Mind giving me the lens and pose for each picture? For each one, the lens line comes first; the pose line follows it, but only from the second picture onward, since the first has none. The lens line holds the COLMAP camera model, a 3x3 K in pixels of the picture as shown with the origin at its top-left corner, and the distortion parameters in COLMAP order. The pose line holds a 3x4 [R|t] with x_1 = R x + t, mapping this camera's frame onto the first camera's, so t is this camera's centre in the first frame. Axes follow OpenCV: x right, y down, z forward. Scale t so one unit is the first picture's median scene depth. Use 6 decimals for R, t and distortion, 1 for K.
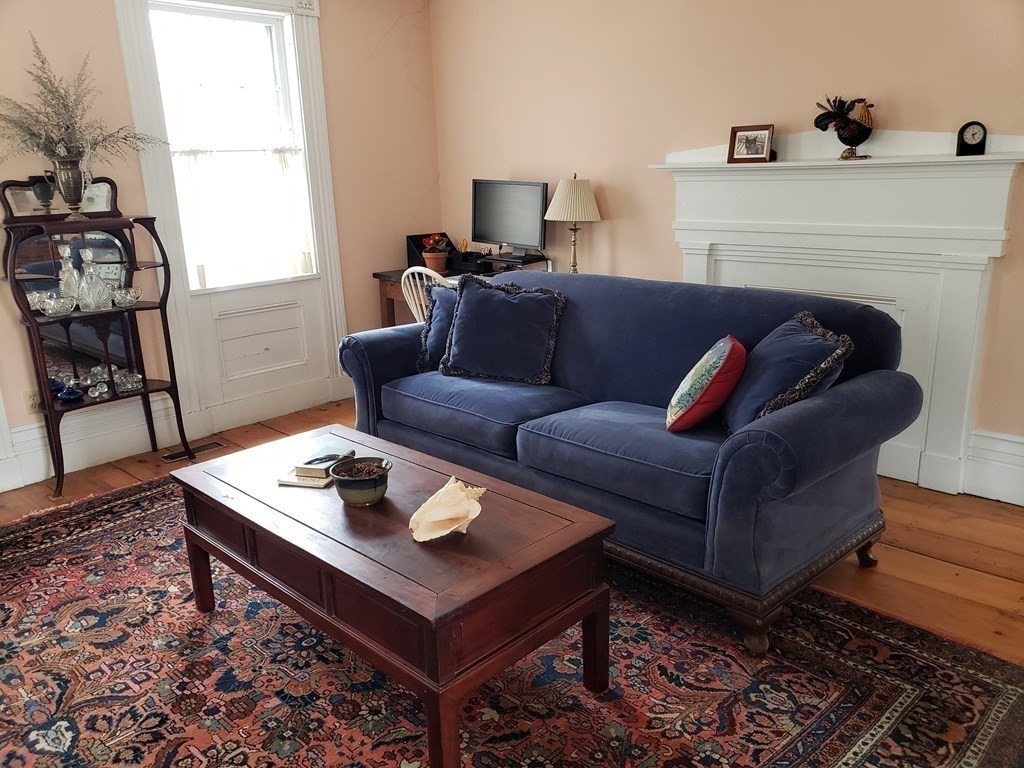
lens RADIAL K [[795.1, 0, 503.1], [0, 795.1, 371.0], [0, 0, 1]] dist [0.025424, -0.002144]
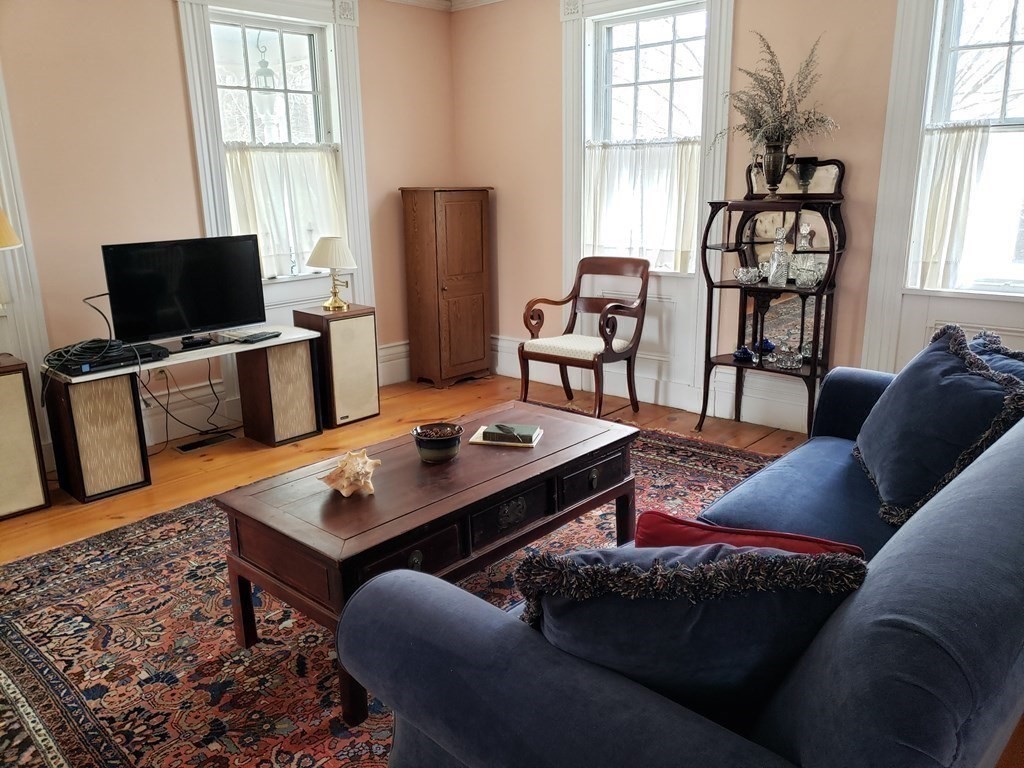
lens RADIAL K [[795.1, 0, 503.1], [0, 795.1, 371.0], [0, 0, 1]] dist [0.025424, -0.002144]
pose [[0.038406, 0.278393, -0.959699, 0.559139], [-0.227419, 0.937640, 0.262892, -0.174963], [0.973039, 0.208157, 0.099323, 0.593848]]
